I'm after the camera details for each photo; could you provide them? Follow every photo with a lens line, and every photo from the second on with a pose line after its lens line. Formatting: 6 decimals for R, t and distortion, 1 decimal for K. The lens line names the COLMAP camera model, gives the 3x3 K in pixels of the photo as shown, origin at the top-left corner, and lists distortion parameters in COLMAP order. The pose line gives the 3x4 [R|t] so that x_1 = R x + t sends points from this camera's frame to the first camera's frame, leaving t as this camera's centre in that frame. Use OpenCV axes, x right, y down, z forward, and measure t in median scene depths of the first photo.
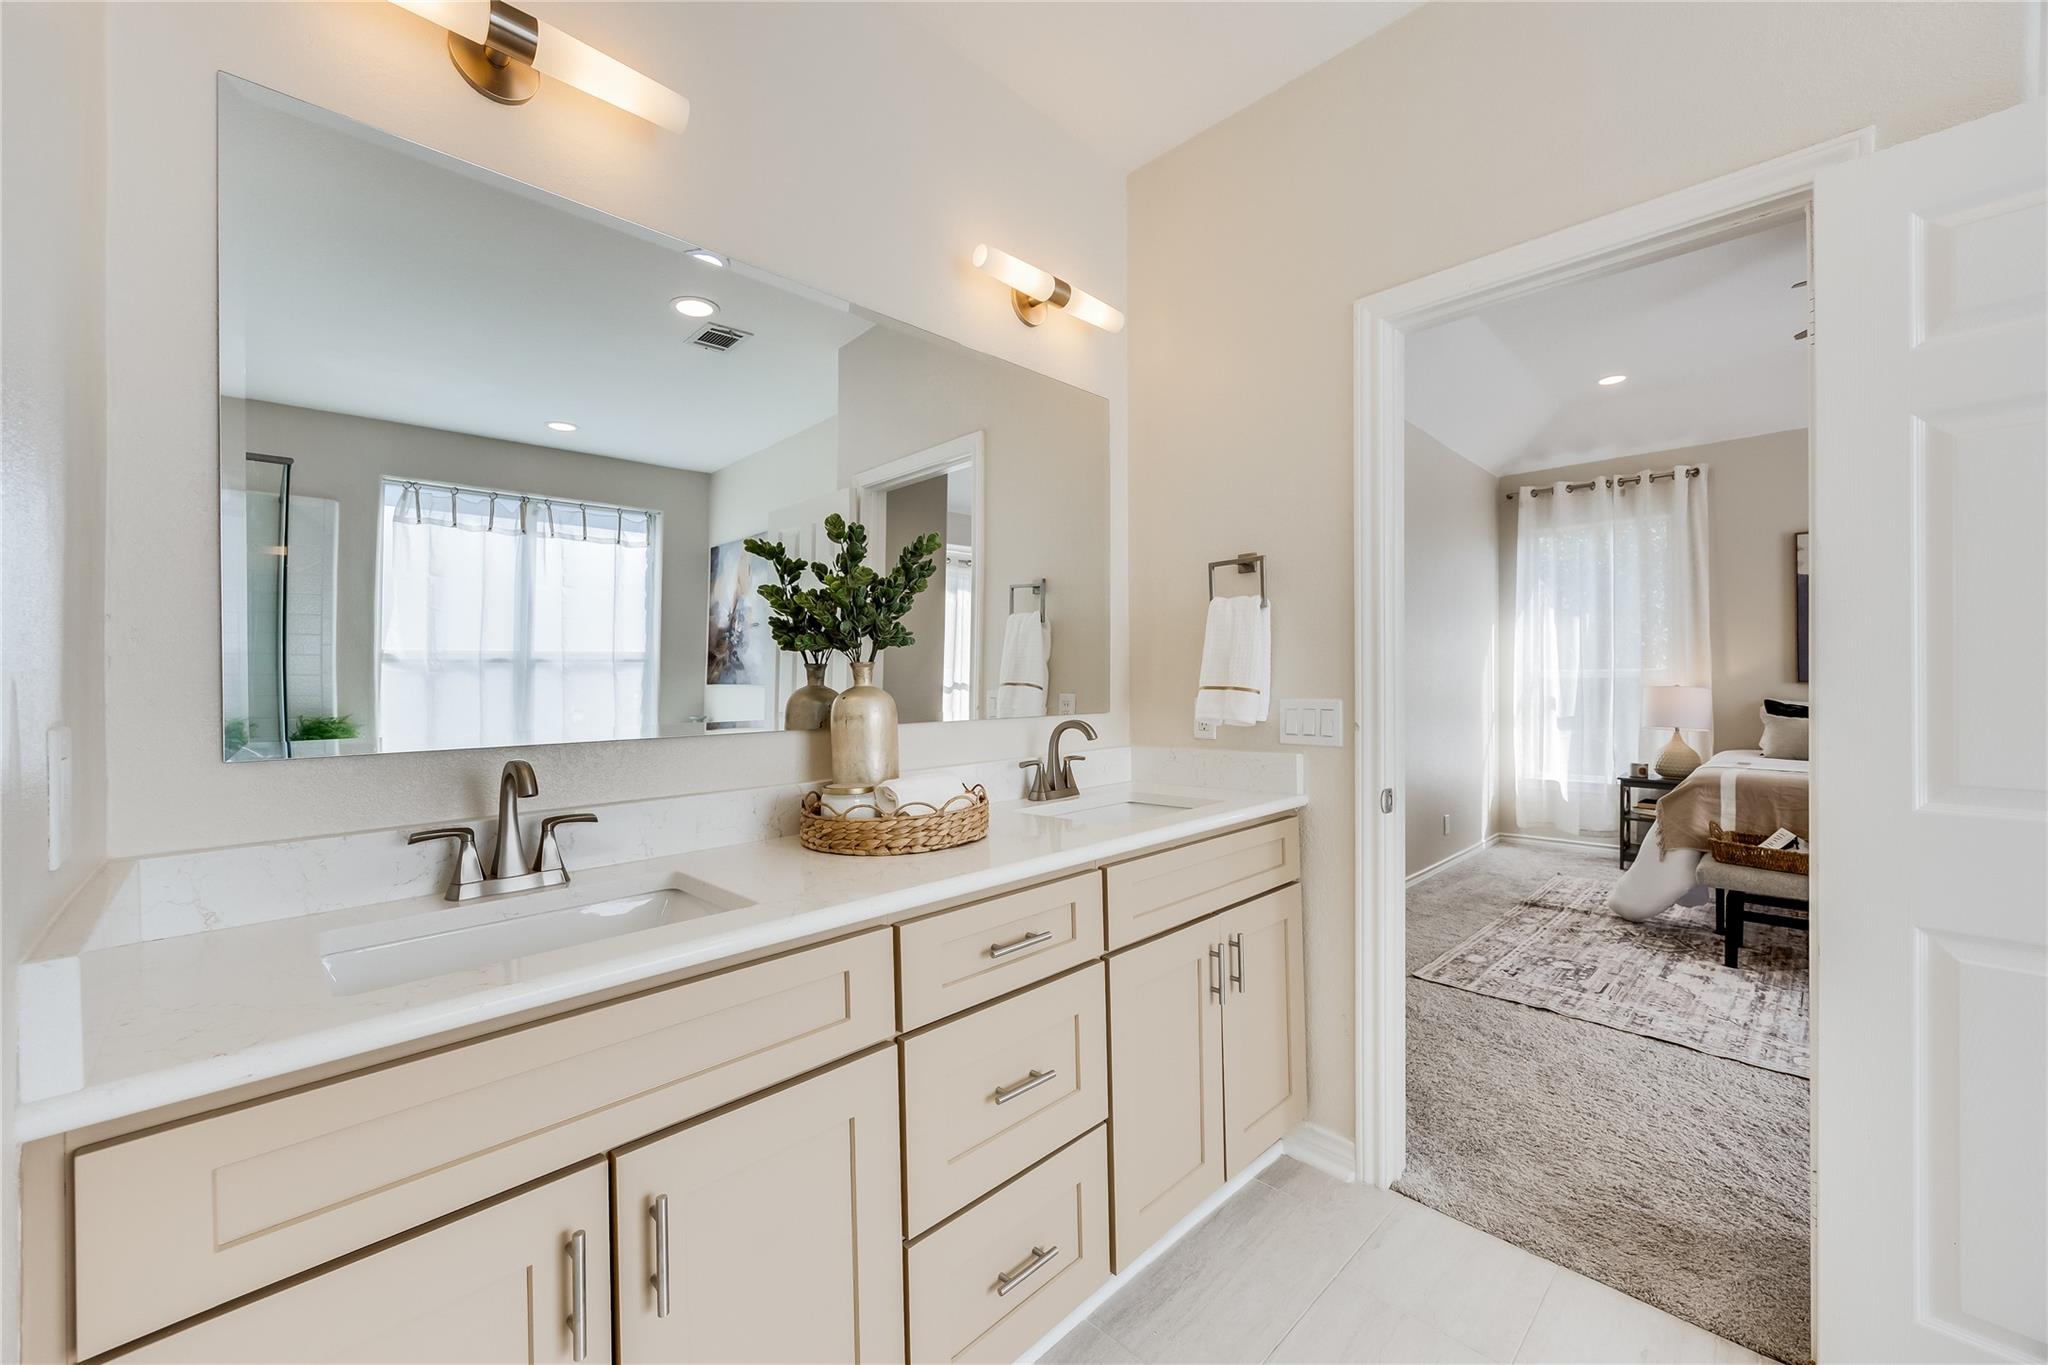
lens RADIAL K [[784.6, 0, 1027.8], [0, 784.6, 679.8], [0, 0, 1]] dist [-0.000291, -0.000847]
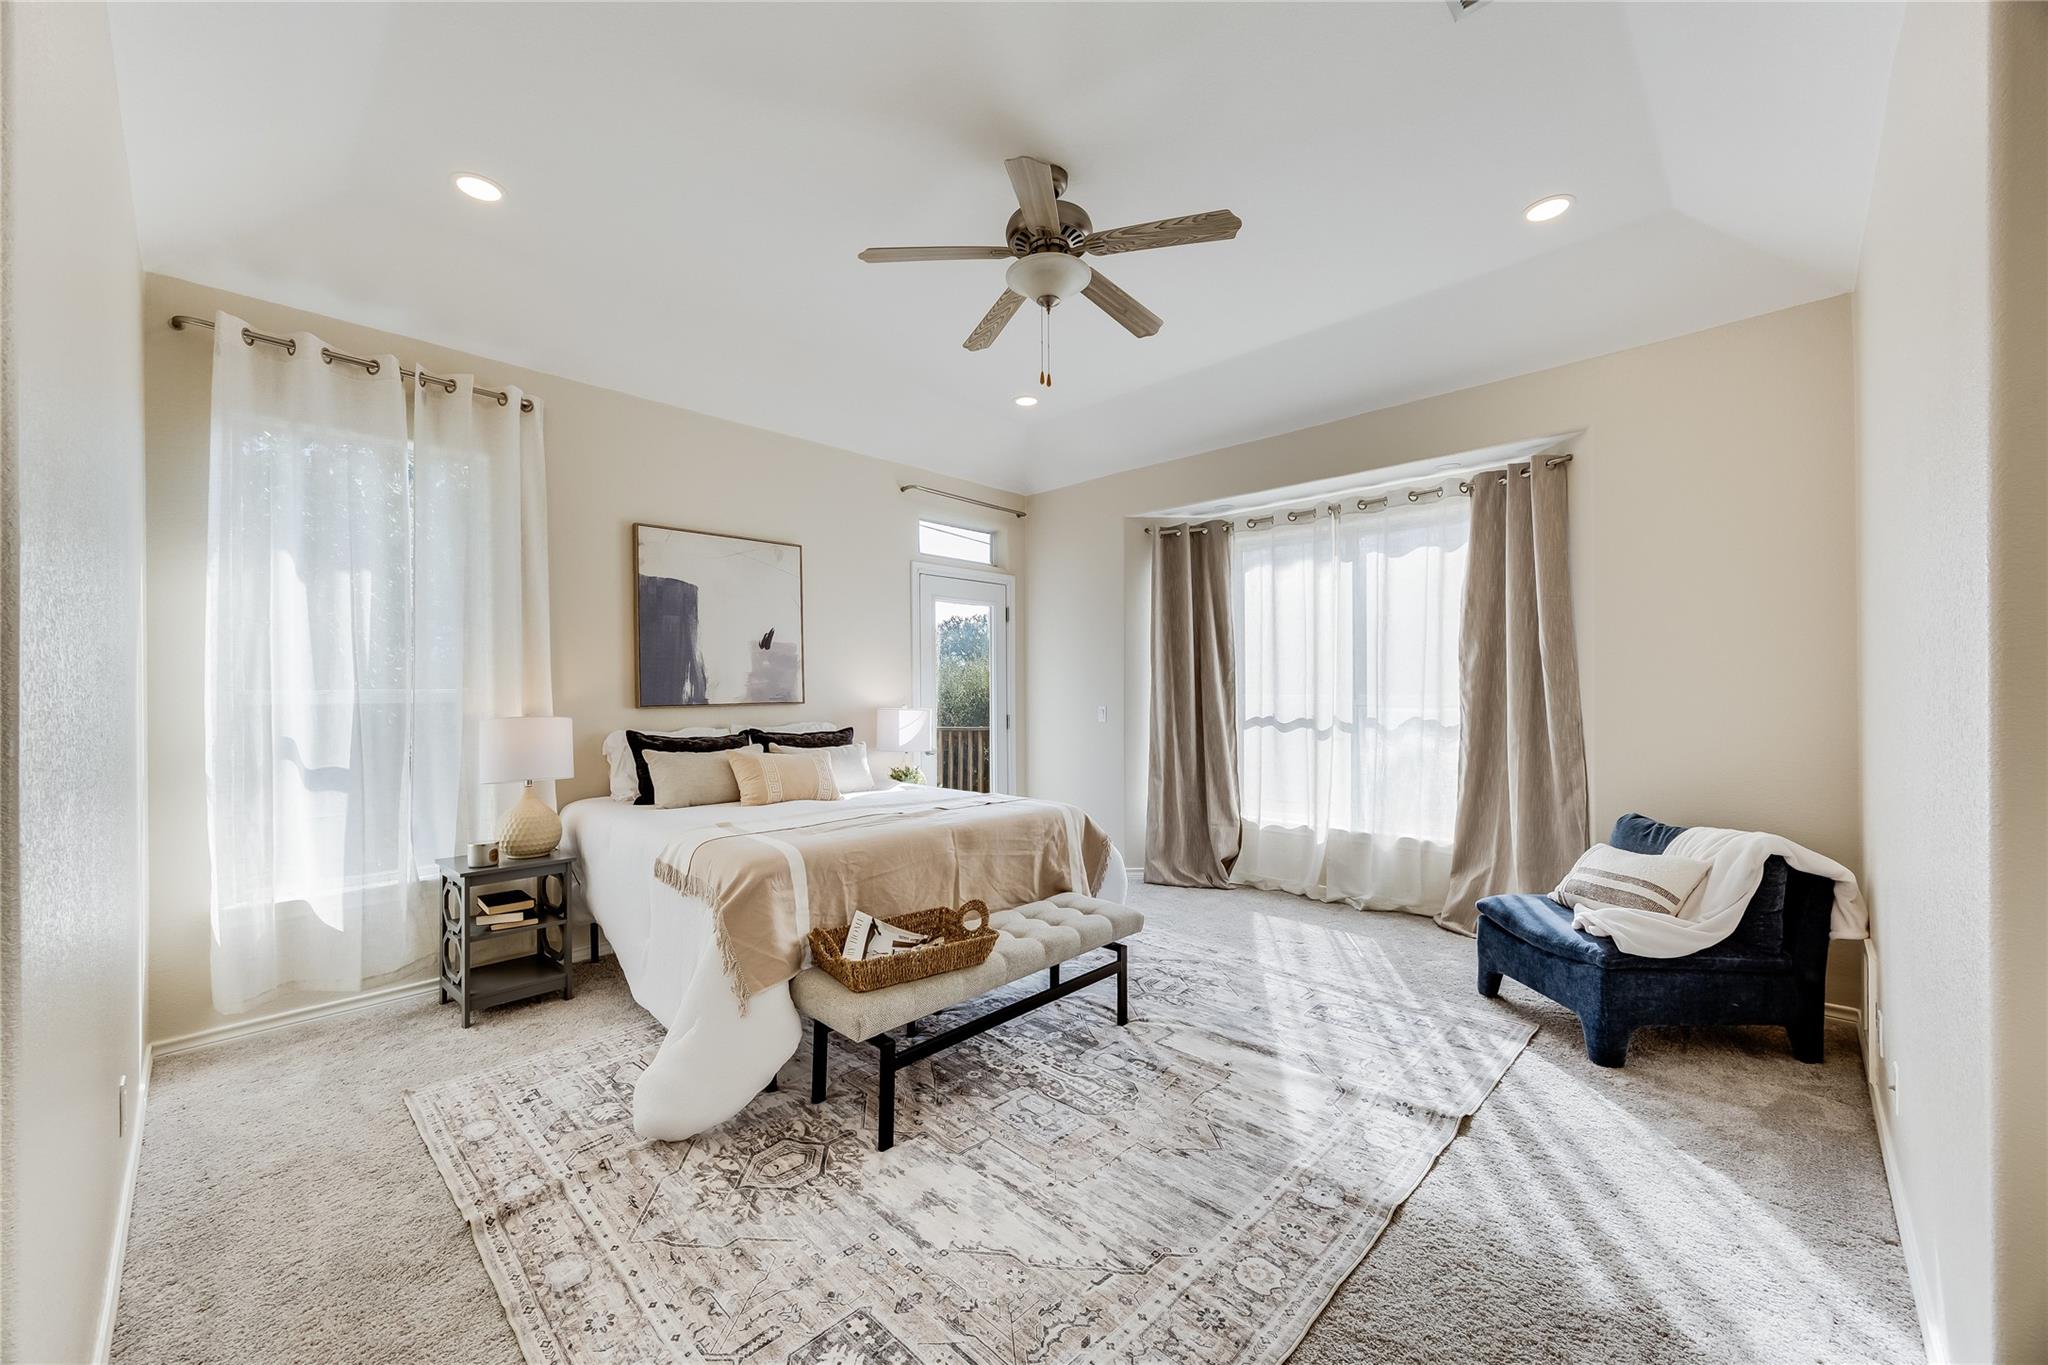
lens RADIAL K [[784.6, 0, 1027.5], [0, 784.6, 695.1], [0, 0, 1]] dist [-0.000291, -0.000847]
pose [[-0.015822, 0.004590, 0.999864, 0.217802], [0.003490, 0.999984, -0.004535, -0.007090], [-0.999869, 0.003418, -0.015838, 0.812095]]
